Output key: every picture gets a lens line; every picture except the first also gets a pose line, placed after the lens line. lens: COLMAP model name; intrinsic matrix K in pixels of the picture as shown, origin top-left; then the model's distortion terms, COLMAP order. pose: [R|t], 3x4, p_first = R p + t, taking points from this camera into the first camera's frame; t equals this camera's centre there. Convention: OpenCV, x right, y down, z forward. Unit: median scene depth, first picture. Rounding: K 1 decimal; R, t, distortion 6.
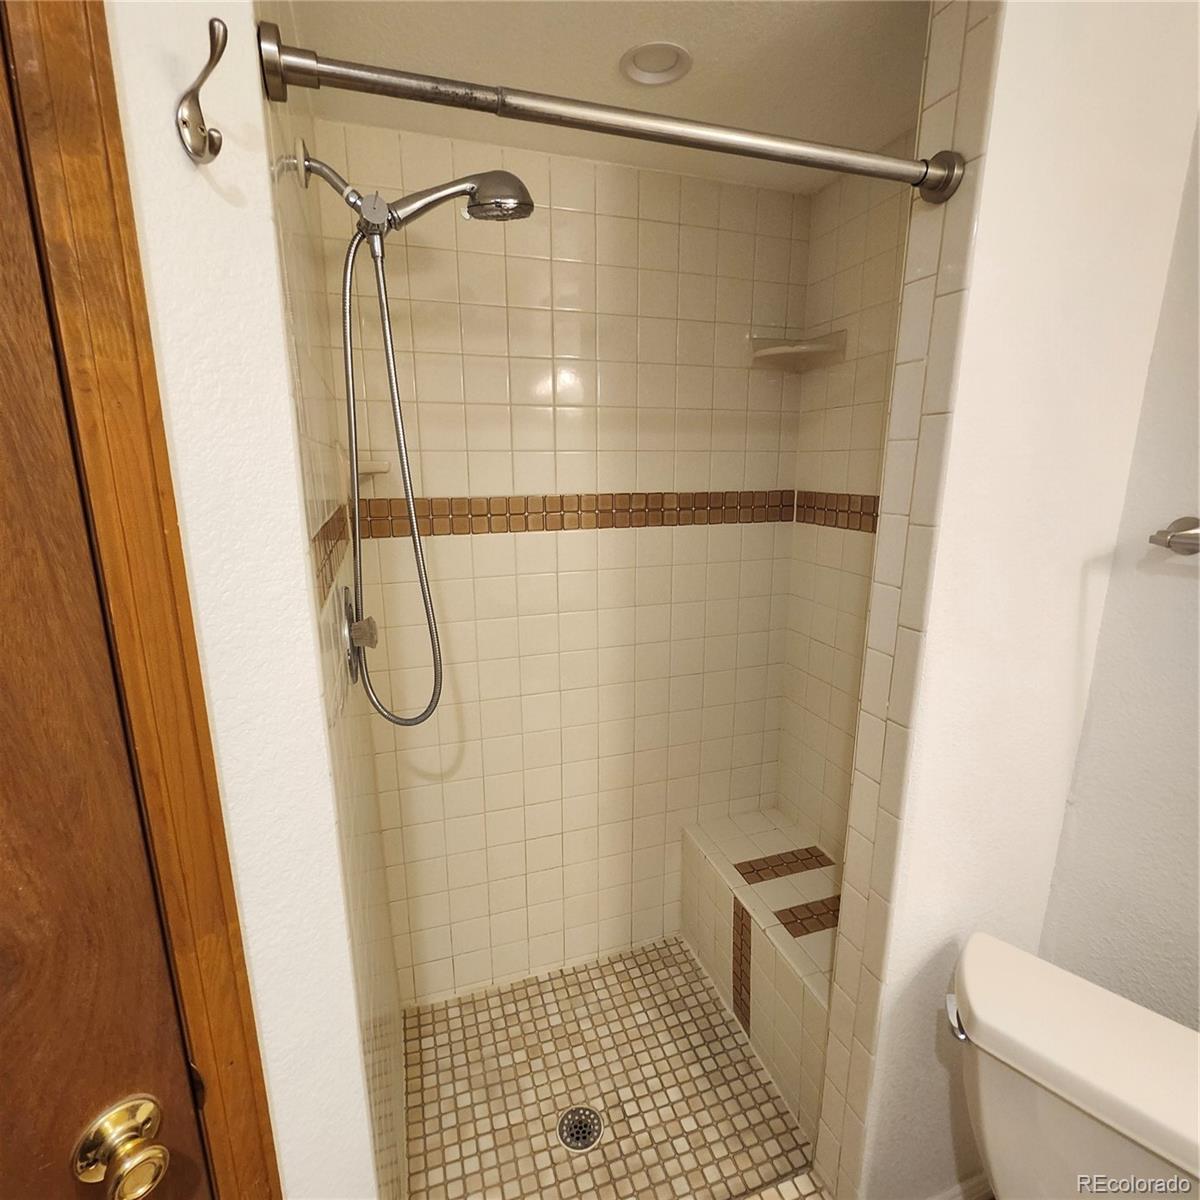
lens RADIAL K [[626.5, 0, 601.3], [0, 626.5, 606.1], [0, 0, 1]] dist [-0.002016, -0.002380]
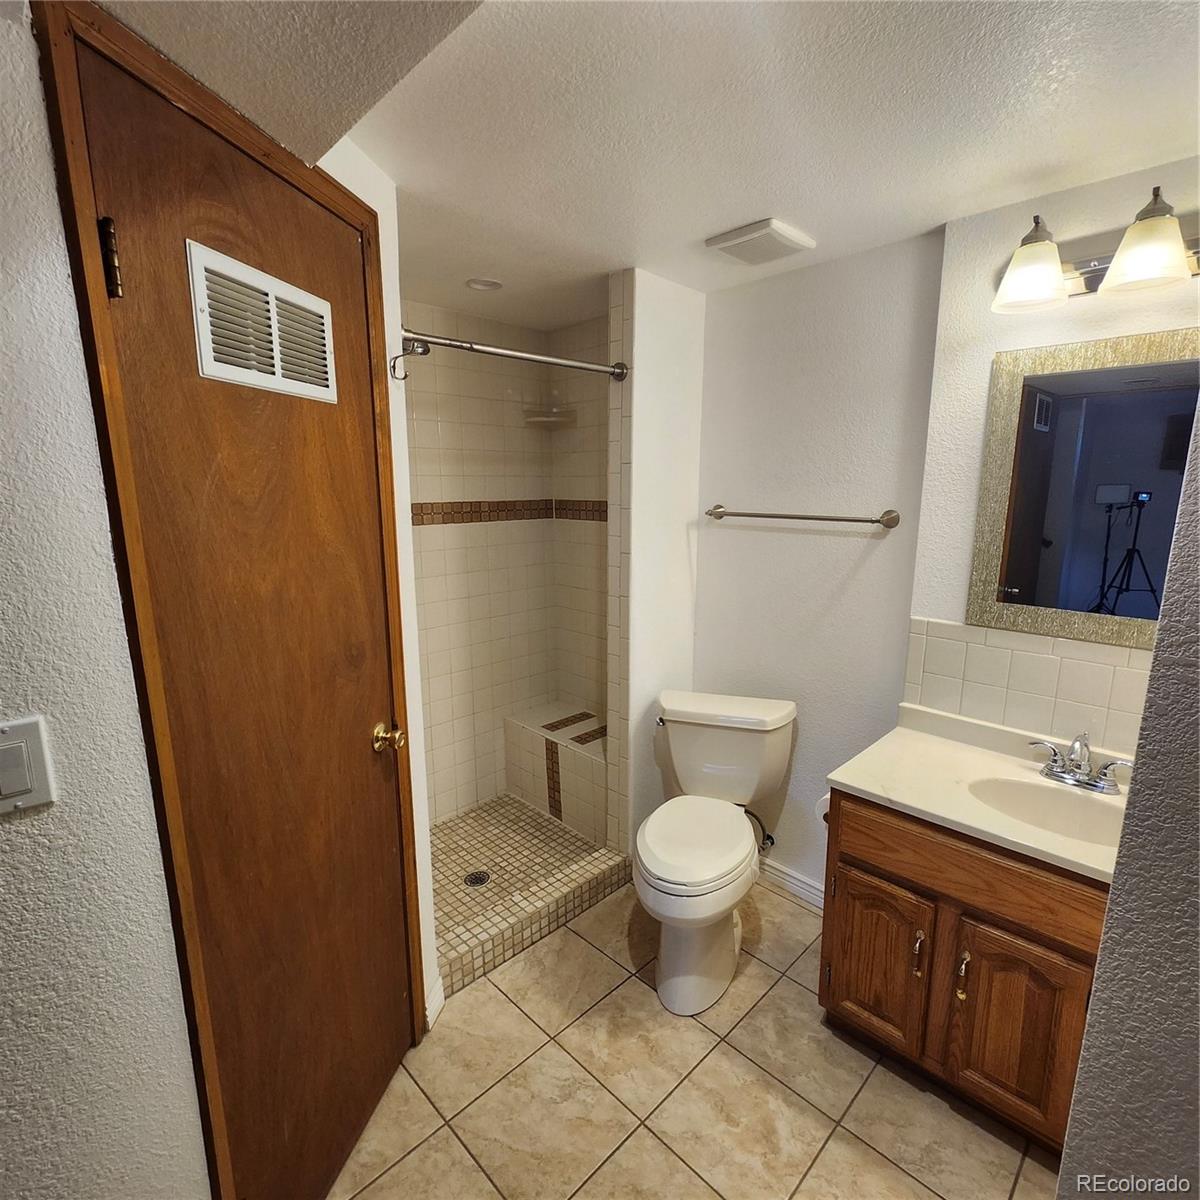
lens RADIAL K [[626.5, 0, 606.3], [0, 626.5, 605.6], [0, 0, 1]] dist [-0.002016, -0.002380]
pose [[0.898584, -0.081605, 0.431146, -0.353525], [0.095294, 0.995397, -0.010207, 0.146043], [-0.428329, 0.050257, 0.902224, -0.636694]]
